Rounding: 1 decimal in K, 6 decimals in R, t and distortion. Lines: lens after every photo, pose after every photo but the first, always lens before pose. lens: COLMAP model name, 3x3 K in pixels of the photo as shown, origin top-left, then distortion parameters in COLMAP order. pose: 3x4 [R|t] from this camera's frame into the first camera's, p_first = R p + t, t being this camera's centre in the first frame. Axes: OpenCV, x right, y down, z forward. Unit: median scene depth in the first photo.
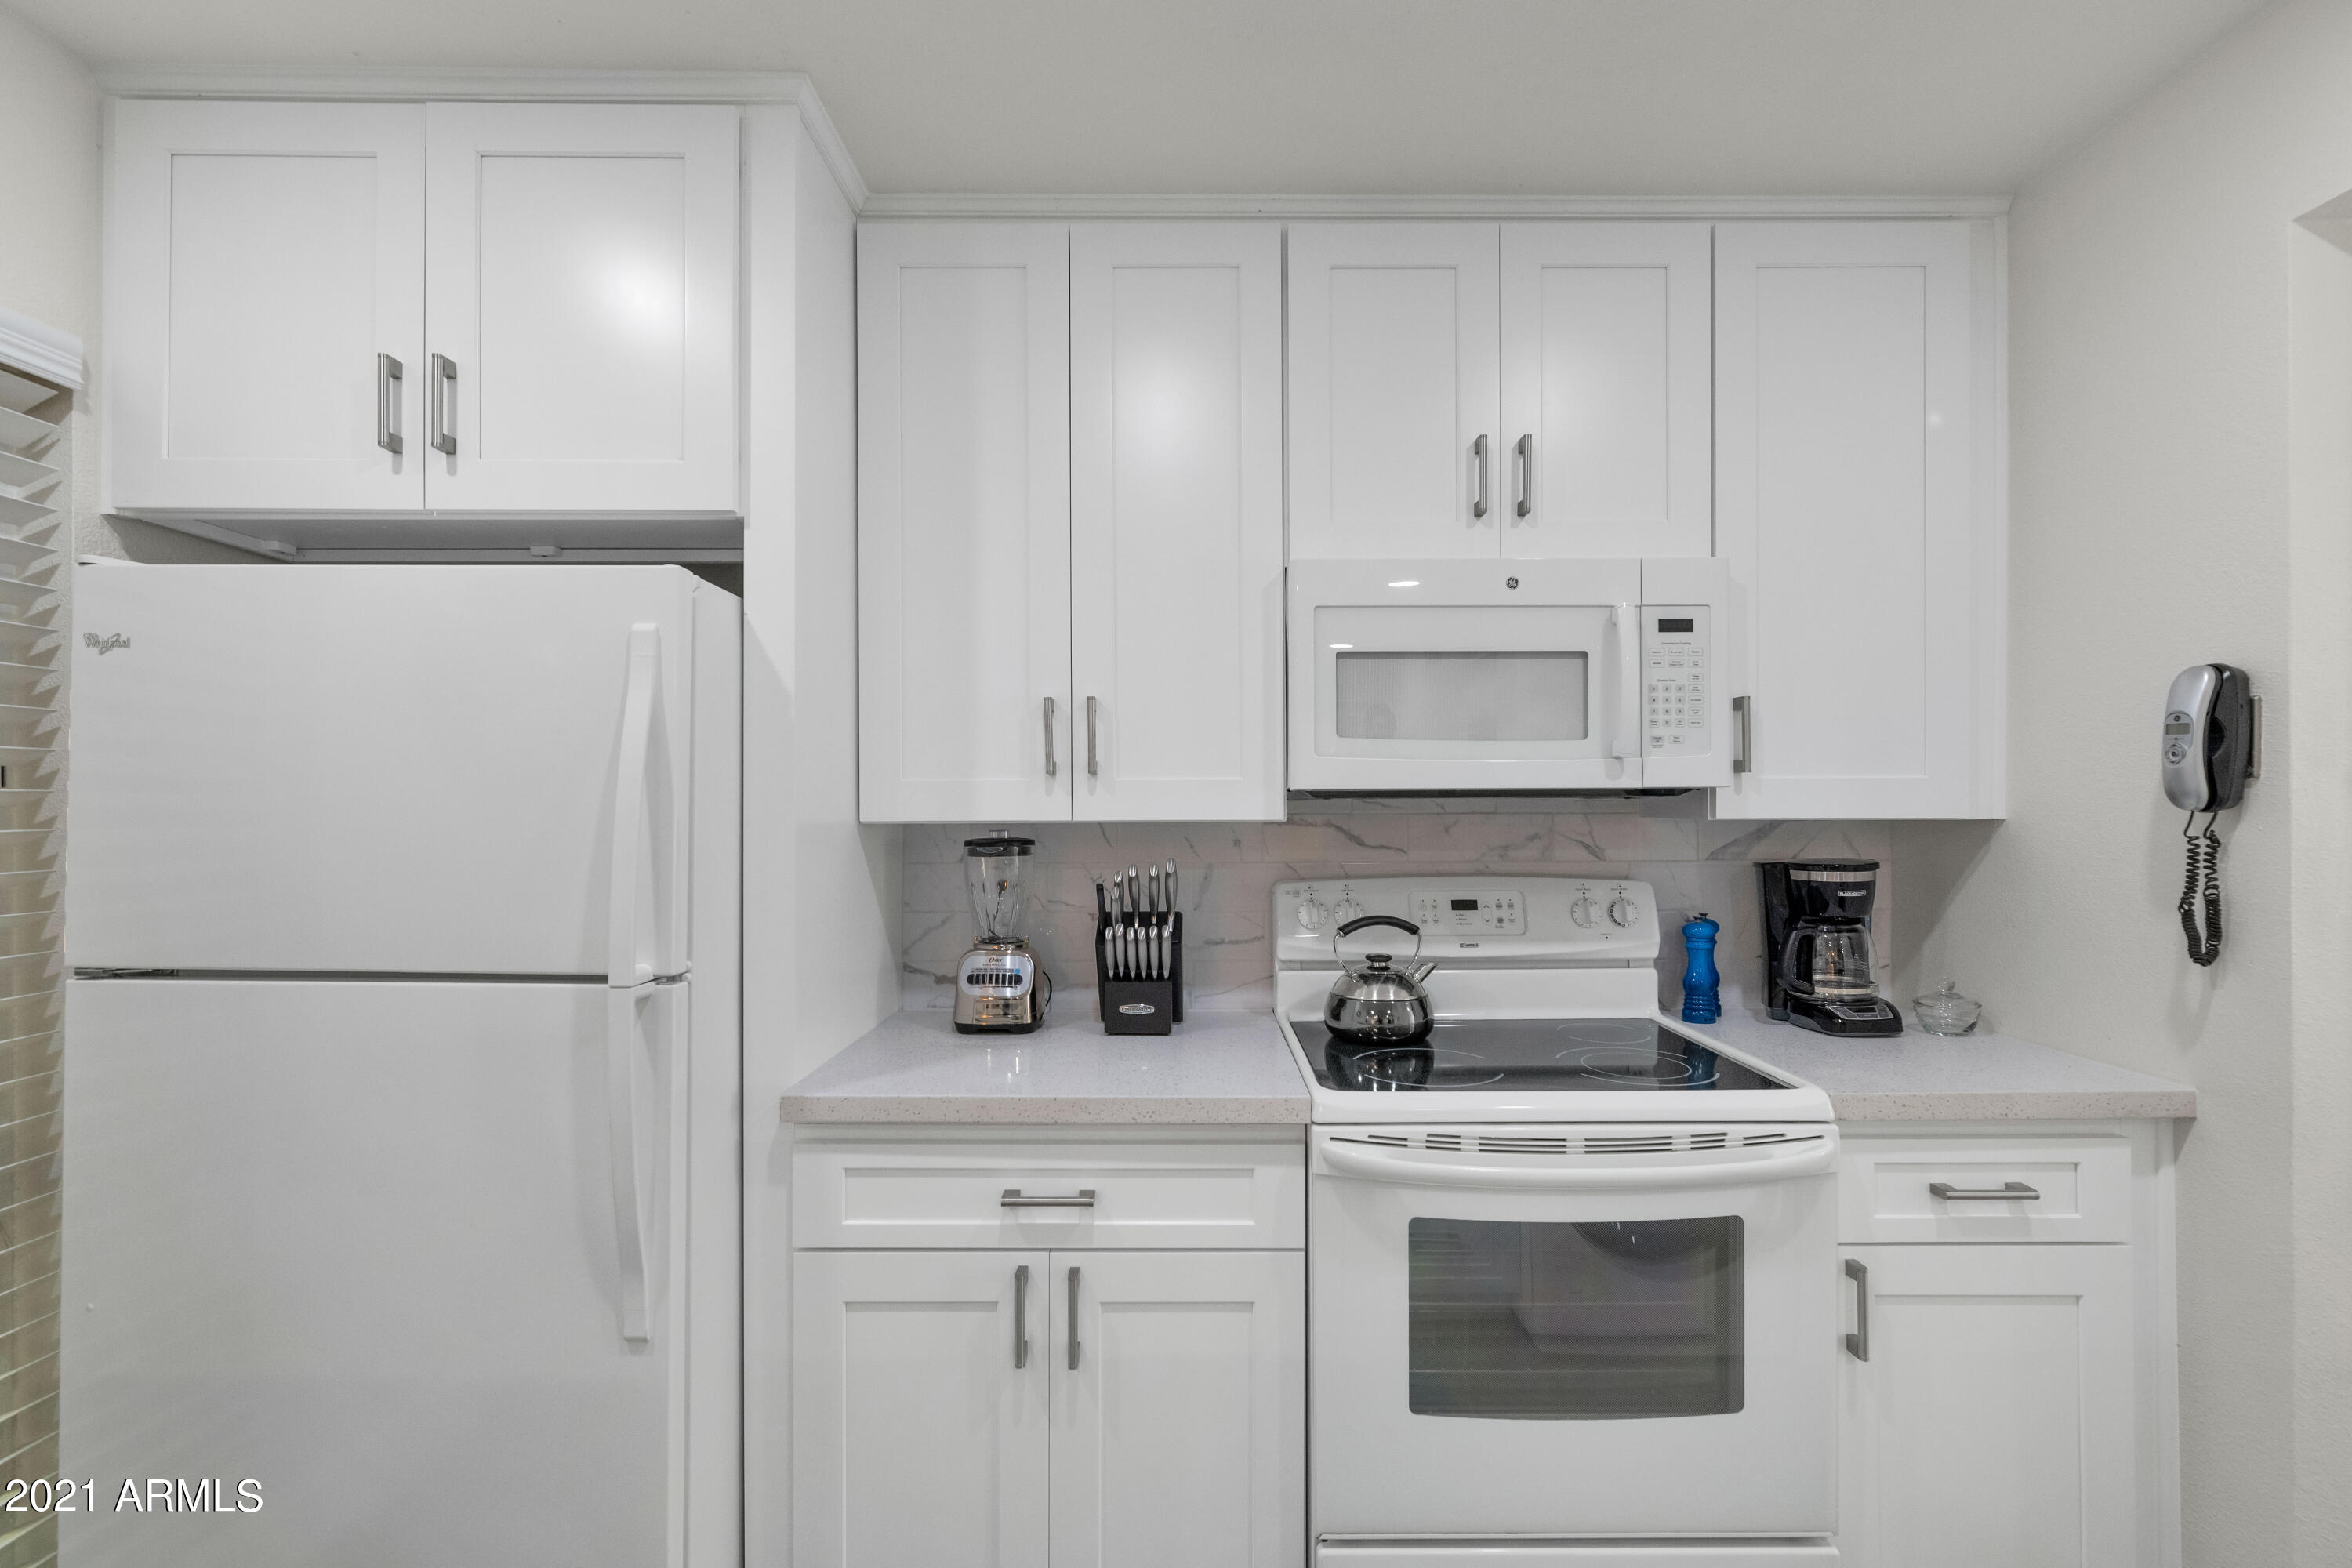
lens RADIAL K [[1050.4, 0, 1173.5], [0, 1050.4, 807.5], [0, 0, 1]] dist [0.000690, -0.000012]
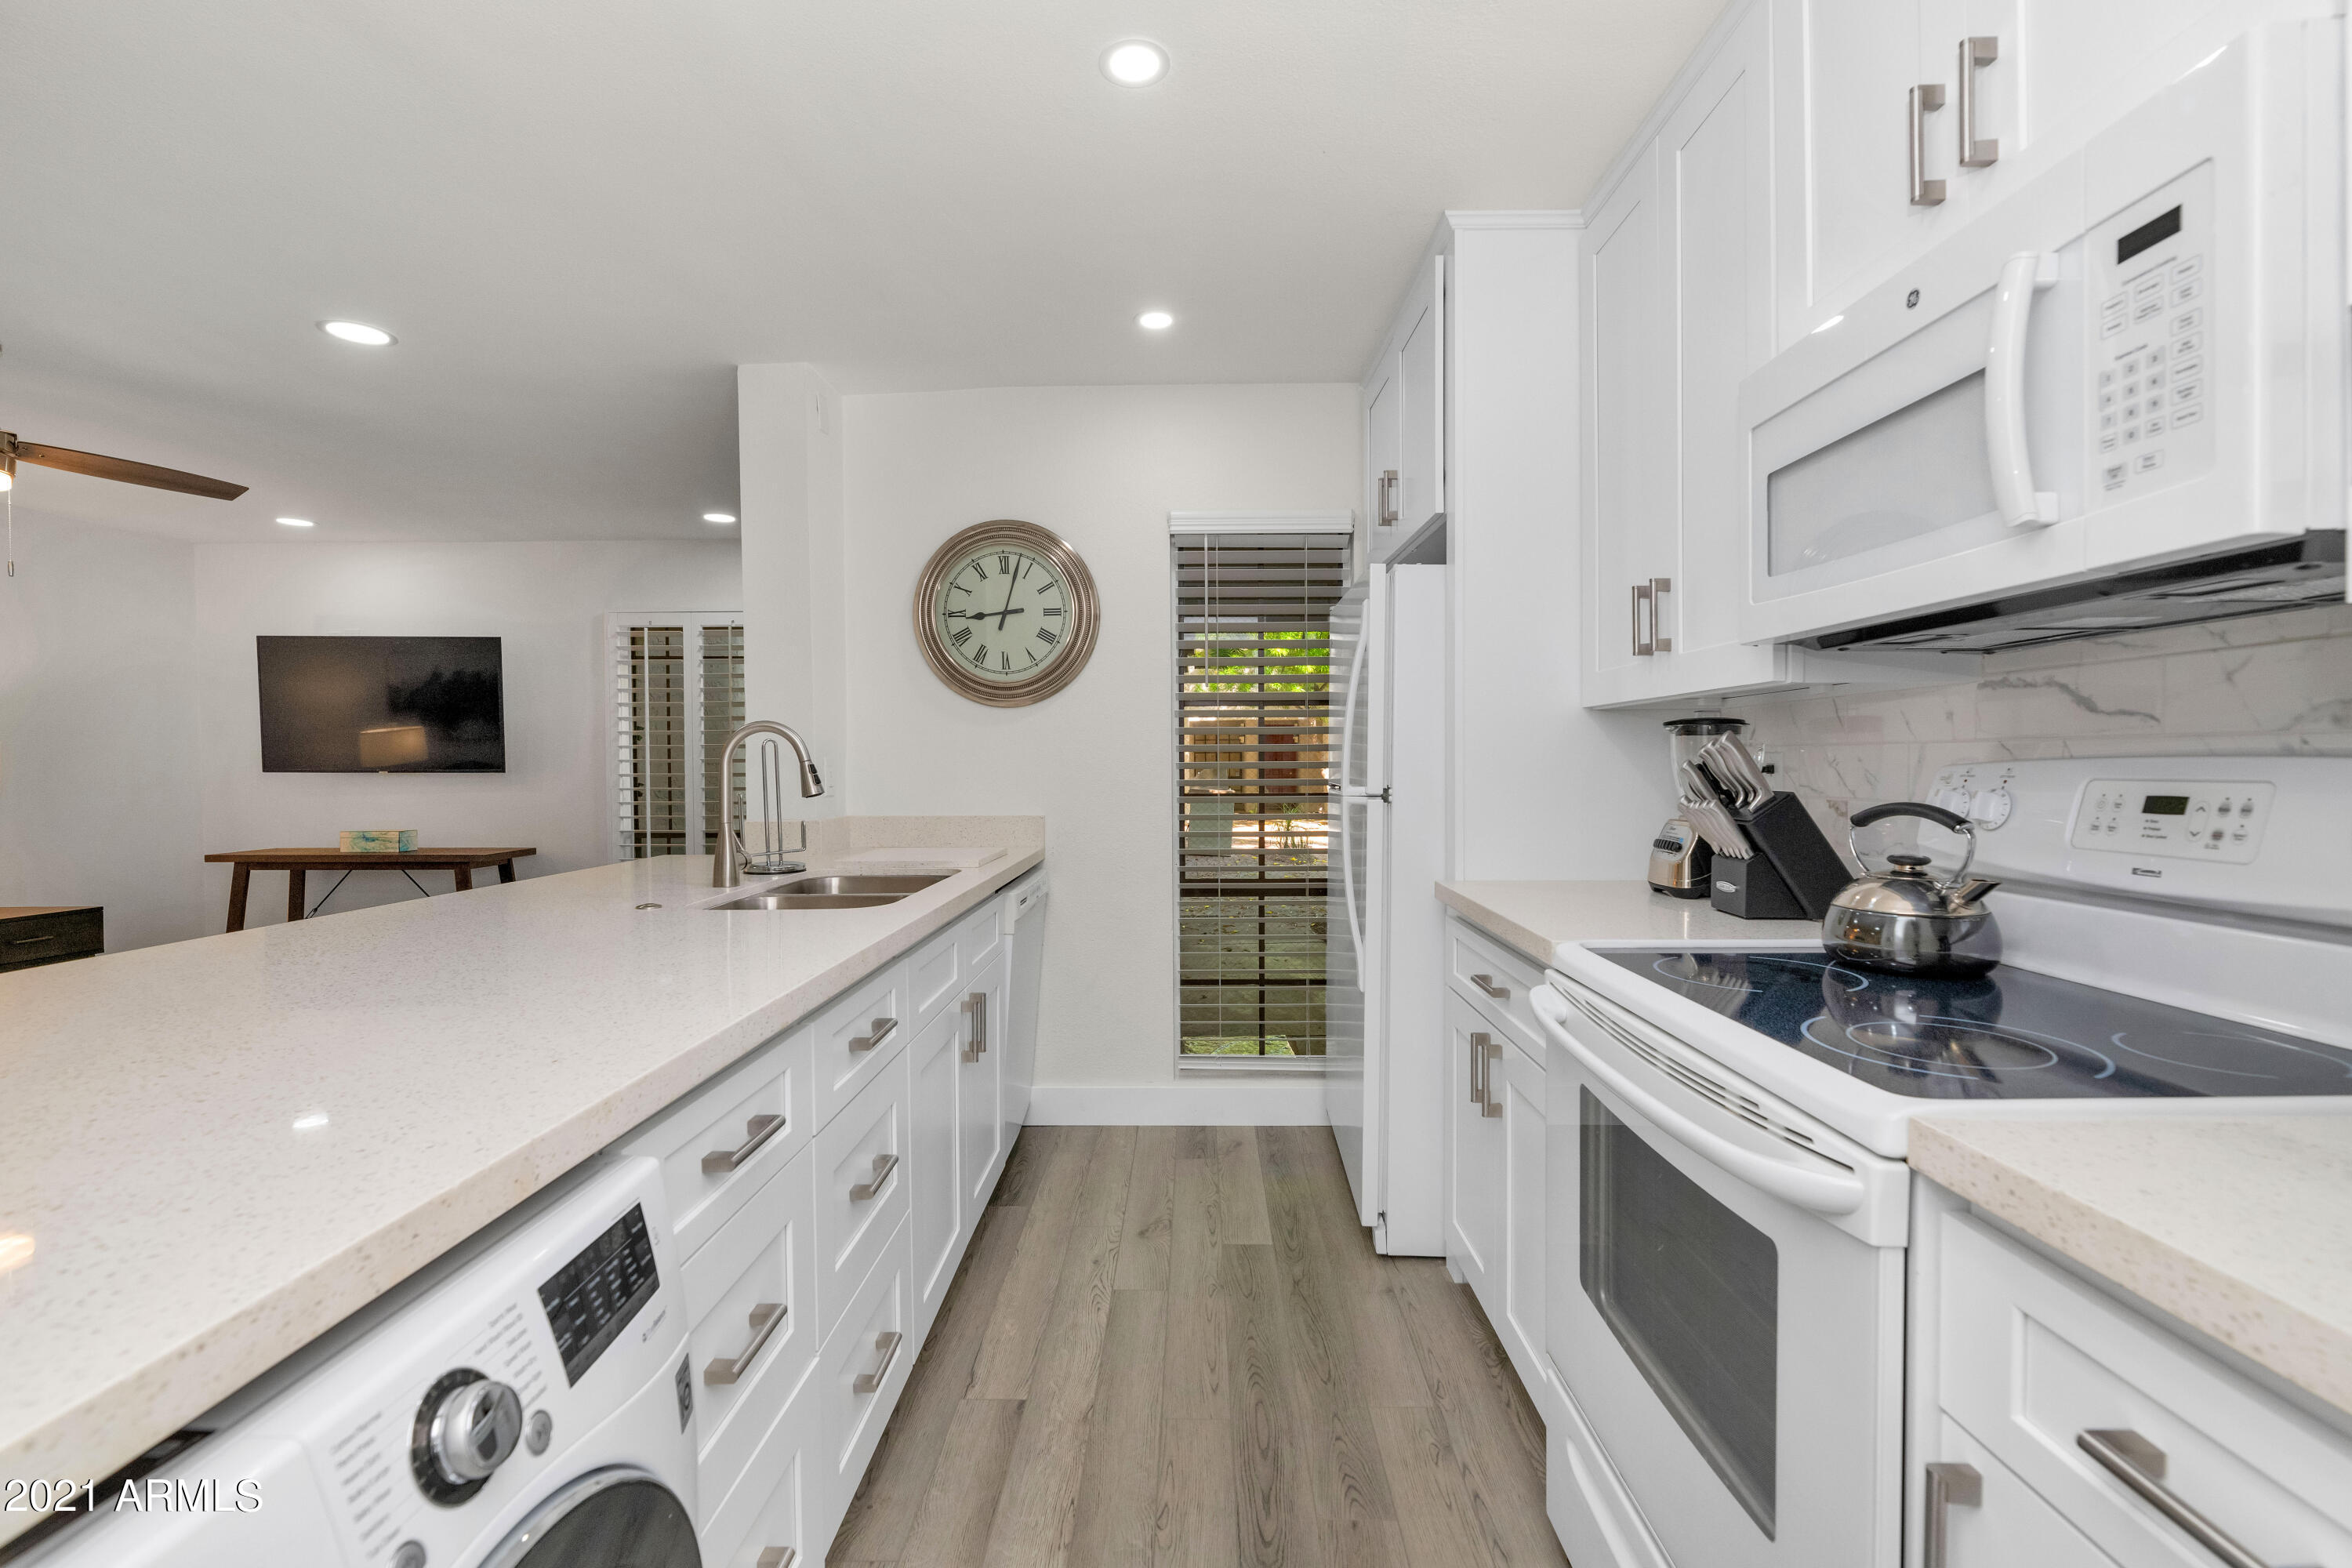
lens RADIAL K [[1018.3, 0, 1176.0], [0, 1018.3, 784.0], [0, 0, 1]] dist [0.000216, 0.000102]
pose [[-0.012276, 0.024425, -0.999626, 0.931057], [0.002752, 0.999699, 0.024393, 0.072989], [0.999921, -0.002451, -0.012339, 0.512151]]
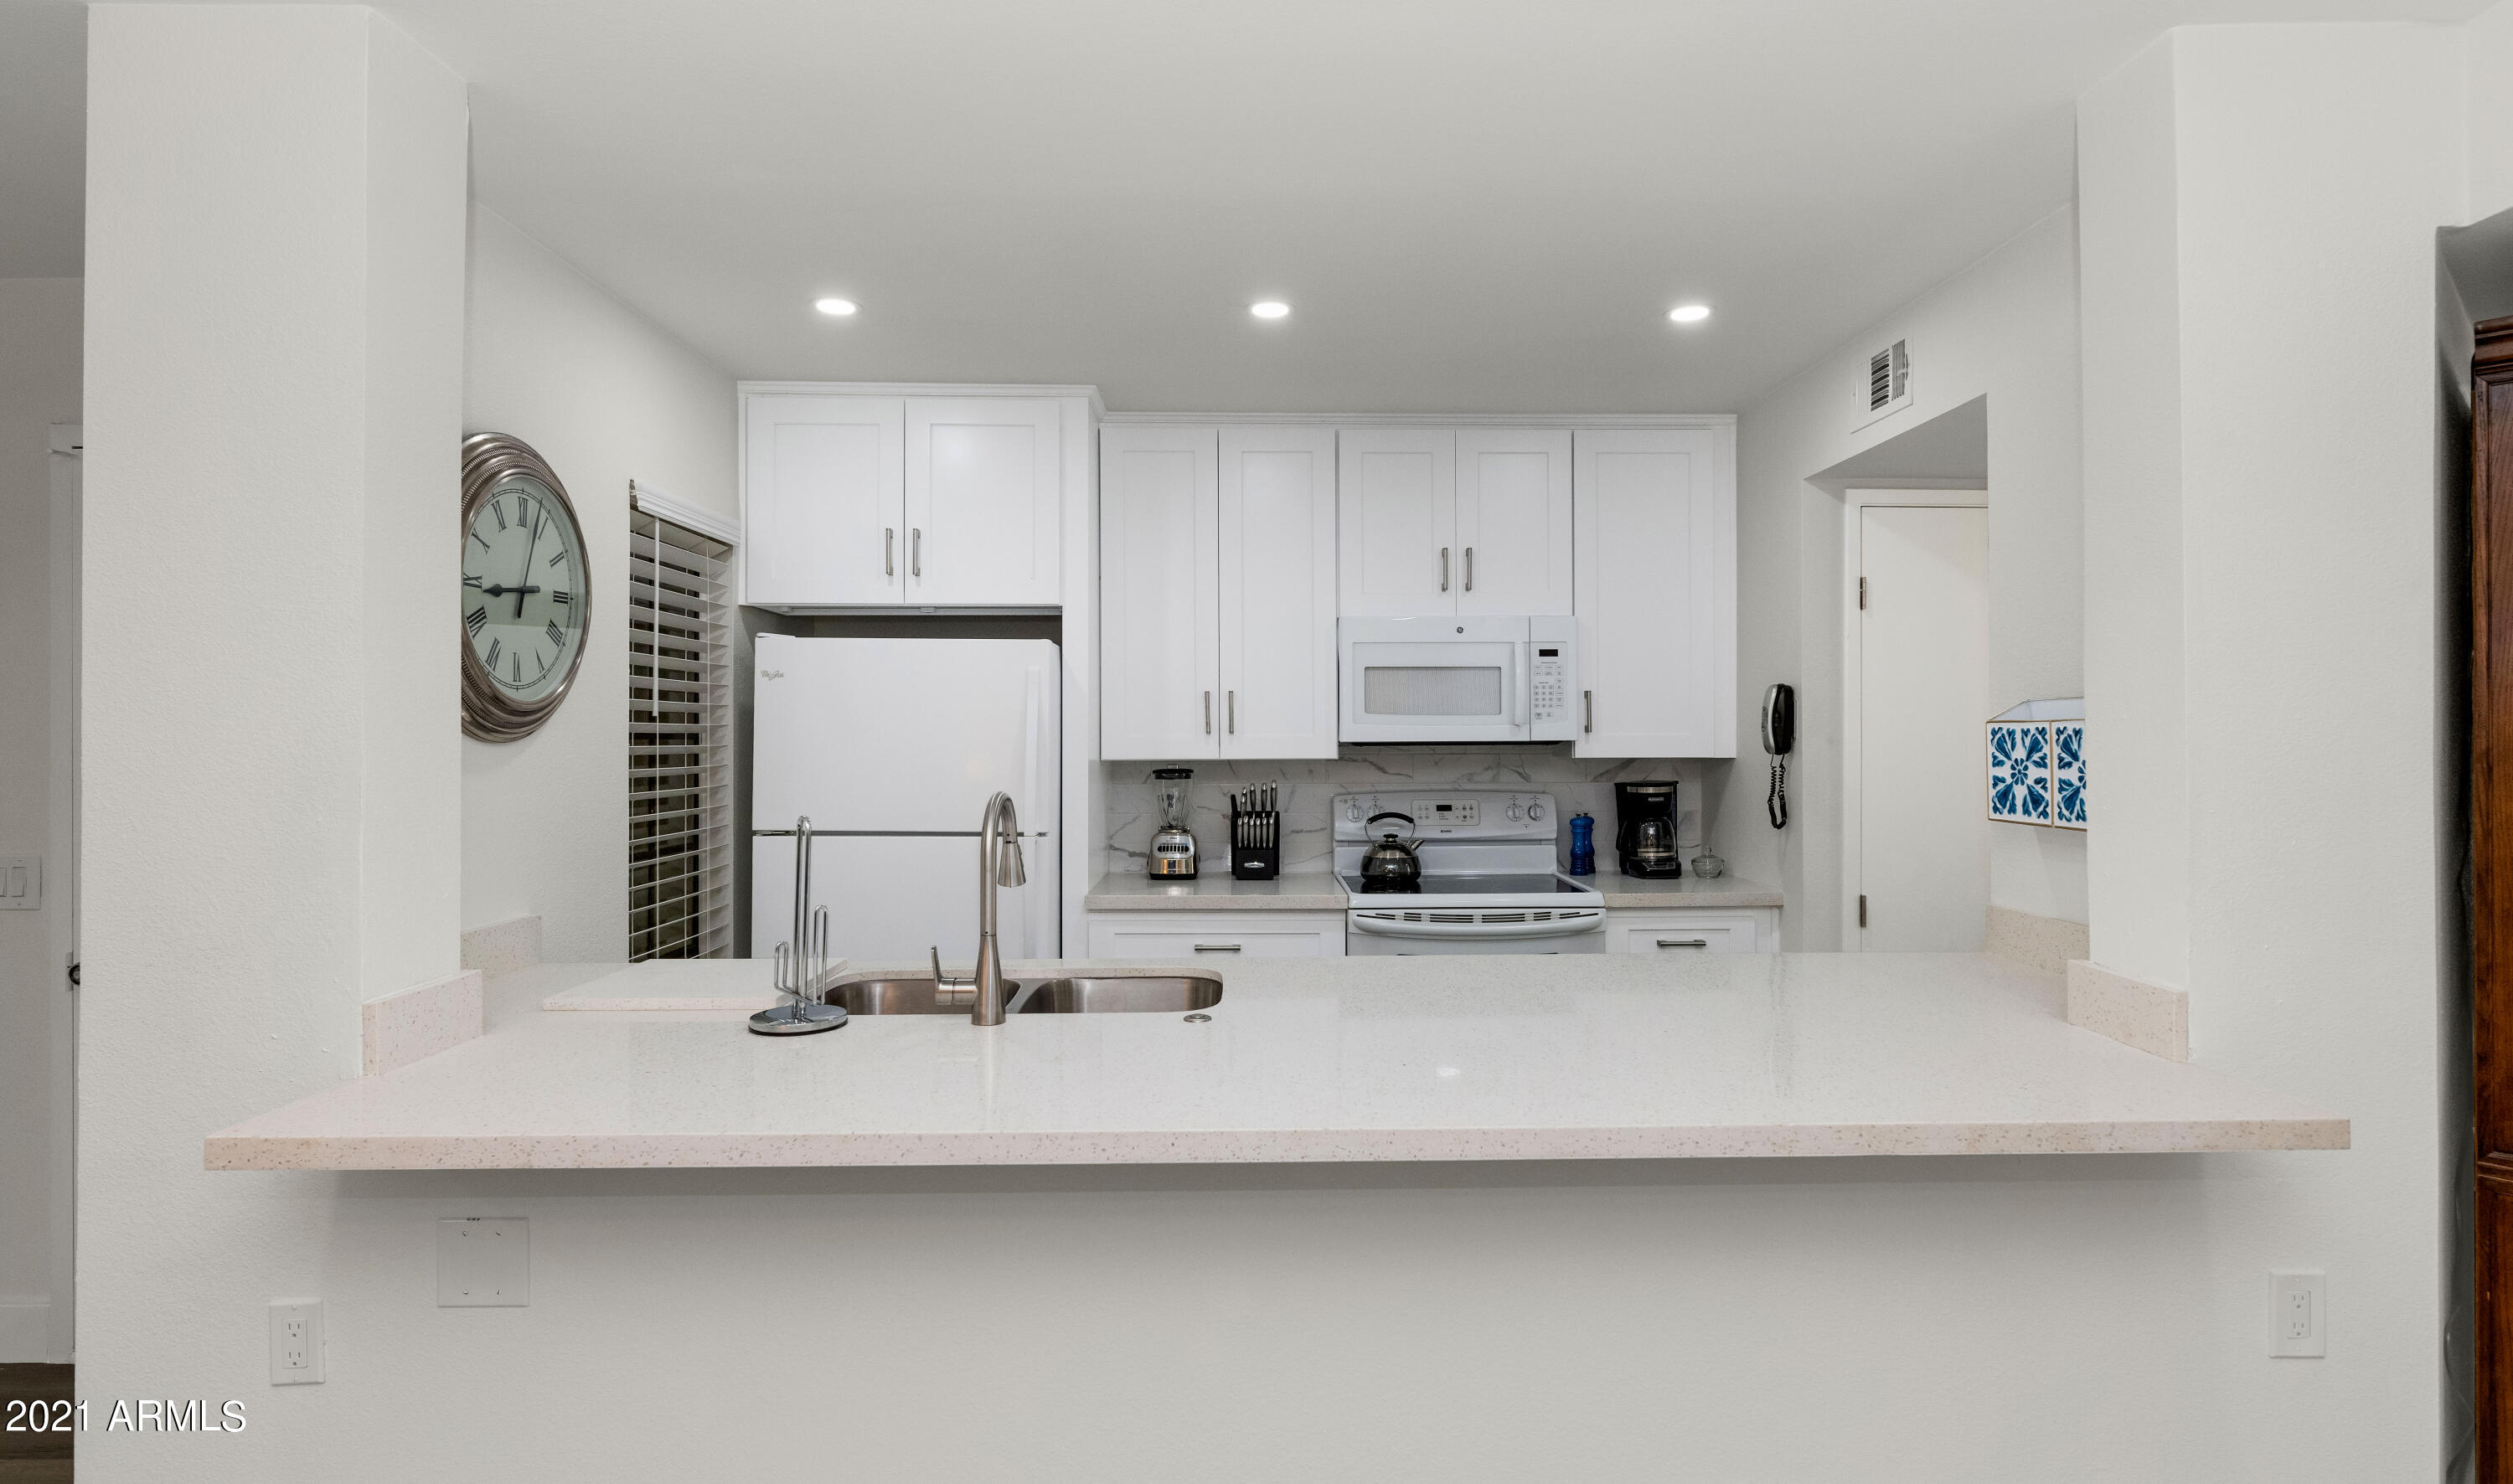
lens RADIAL K [[1290.3, 0, 1256.5], [0, 1290.3, 742.0], [0, 0, 1]] dist [0.000208, 0.000017]
pose [[0.999724, -0.000437, 0.023481, -0.083487], [0.000356, 0.999994, 0.003444, -0.023665], [-0.023482, -0.003435, 0.999718, -1.192877]]
